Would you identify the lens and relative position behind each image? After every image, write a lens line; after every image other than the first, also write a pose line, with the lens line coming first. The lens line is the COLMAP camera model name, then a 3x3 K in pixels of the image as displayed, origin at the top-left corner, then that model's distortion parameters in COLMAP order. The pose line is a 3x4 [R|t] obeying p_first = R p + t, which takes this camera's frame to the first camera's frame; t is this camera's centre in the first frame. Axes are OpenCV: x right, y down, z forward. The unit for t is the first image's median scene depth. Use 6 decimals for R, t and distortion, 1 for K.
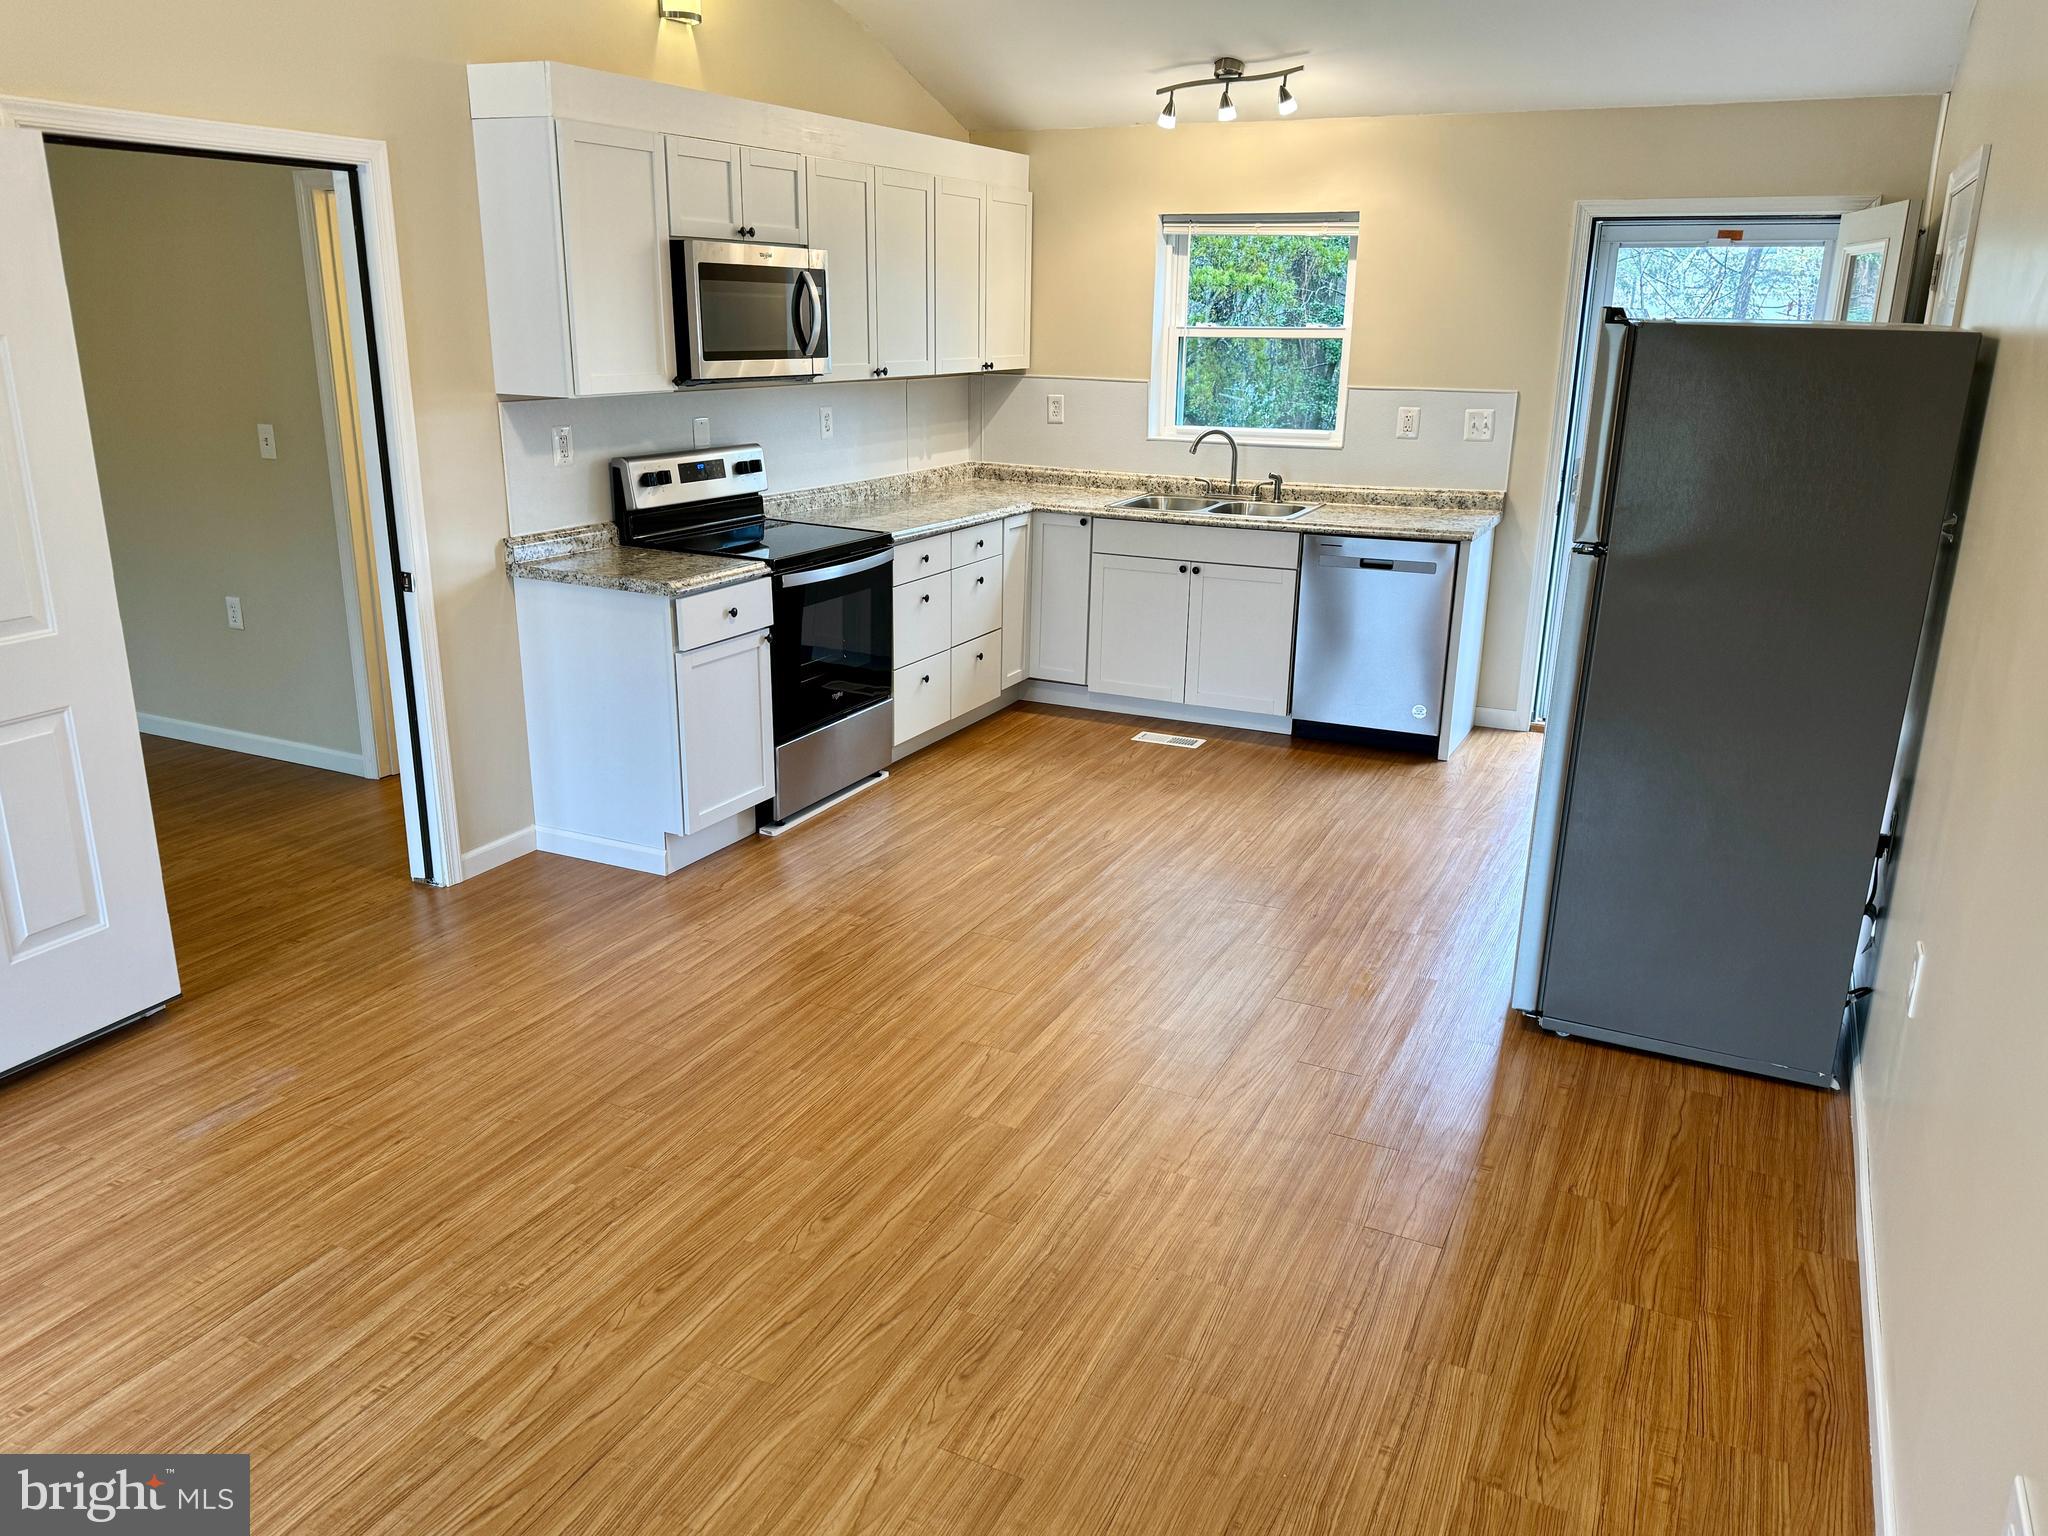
lens RADIAL K [[1503.5, 0, 1024.0], [0, 1503.5, 768.0], [0, 0, 1]] dist [0.203457, -0.440262]
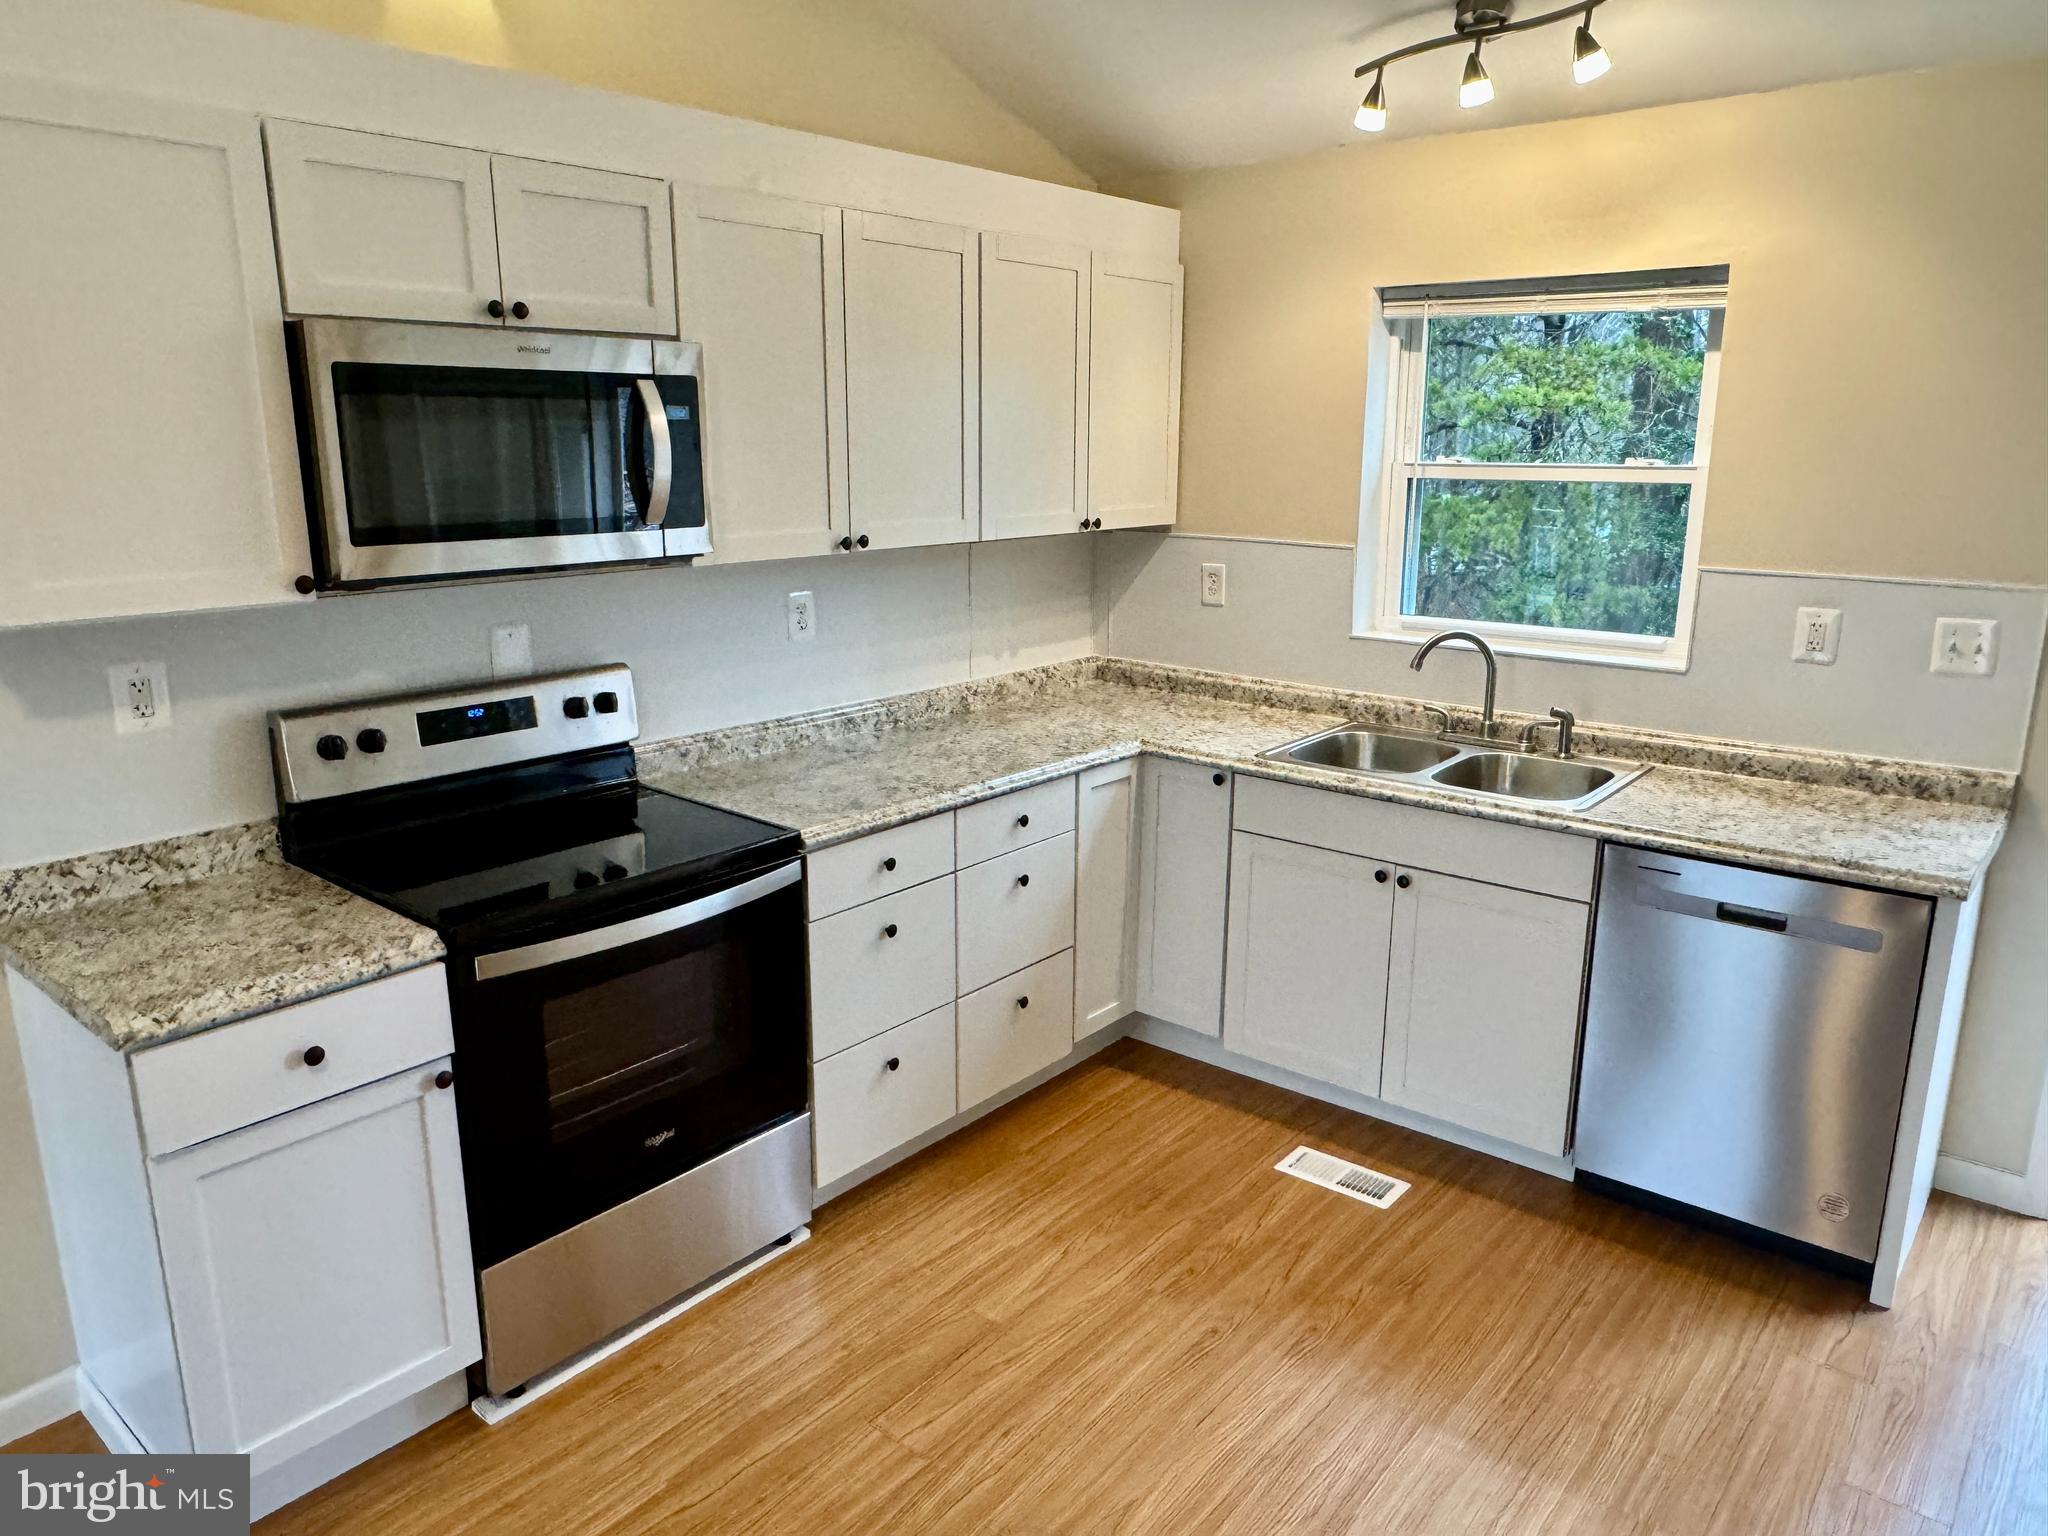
lens RADIAL K [[1388.4, 0, 1019.5], [0, 1388.4, 774.1], [0, 0, 1]] dist [-0.002923, 0.000246]
pose [[0.970059, 0.045748, -0.238521, 0.101176], [-0.058695, 0.997147, -0.047461, -0.144643], [0.235669, 0.060040, 0.969977, 0.483264]]
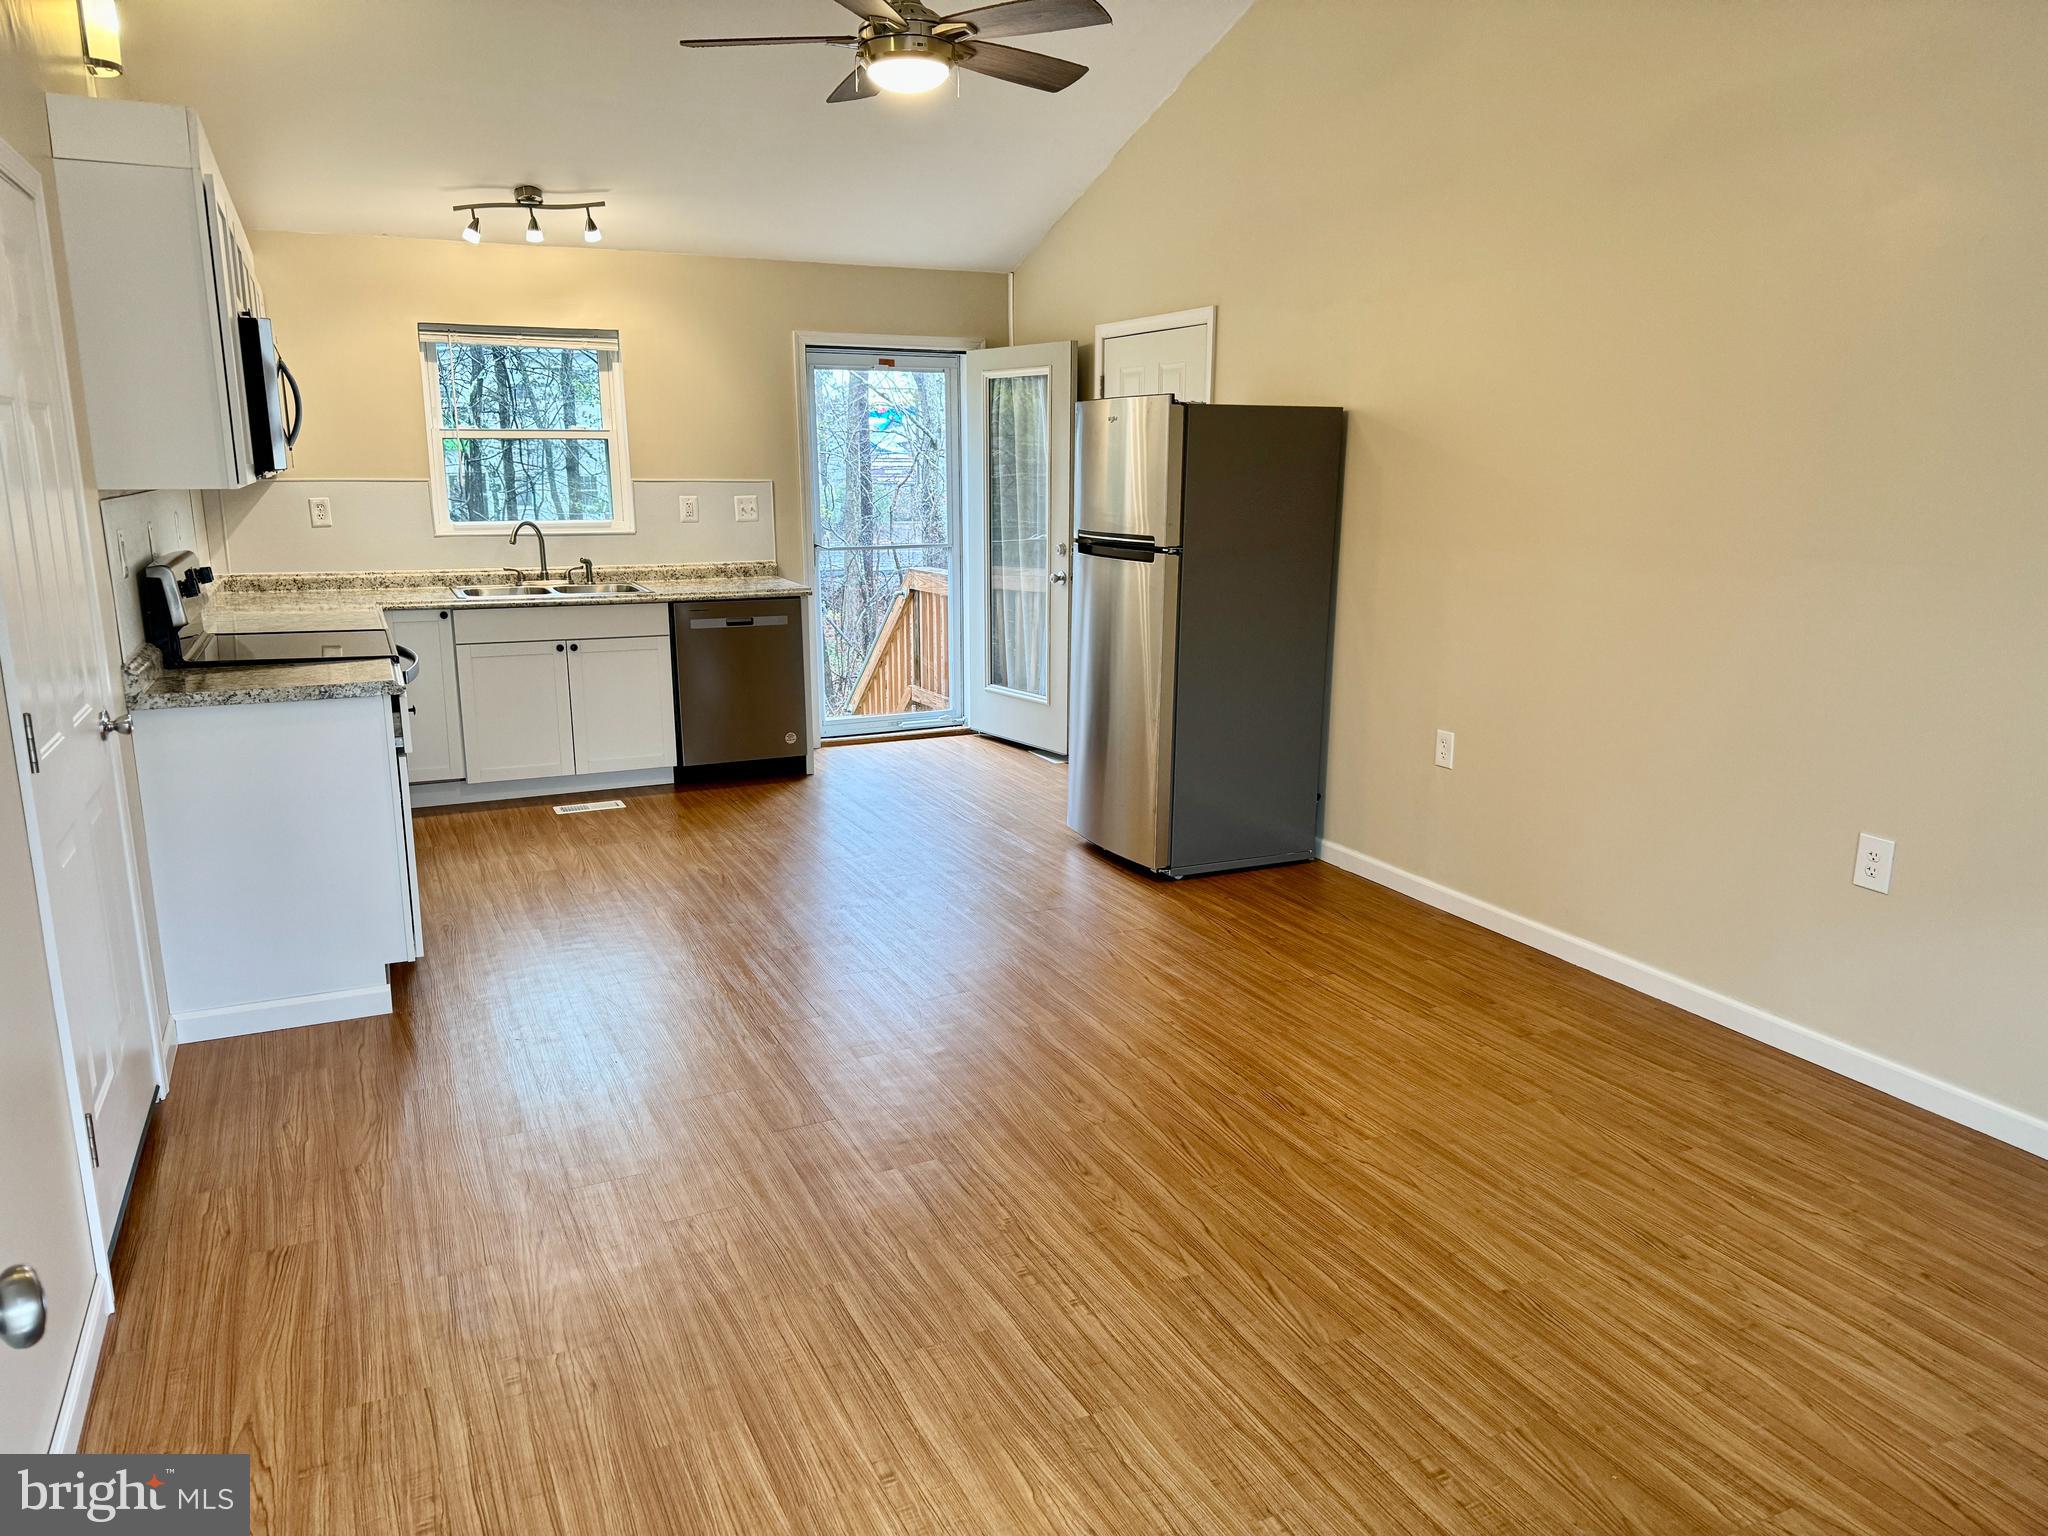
lens RADIAL K [[1420.2, 0, 1032.0], [0, 1420.2, 785.5], [0, 0, 1]] dist [0.099125, -0.175828]
pose [[0.626507, -0.188004, 0.756402, -0.490781], [0.234690, 0.970936, 0.046939, -0.008177], [-0.743242, 0.148112, 0.652421, 0.119950]]
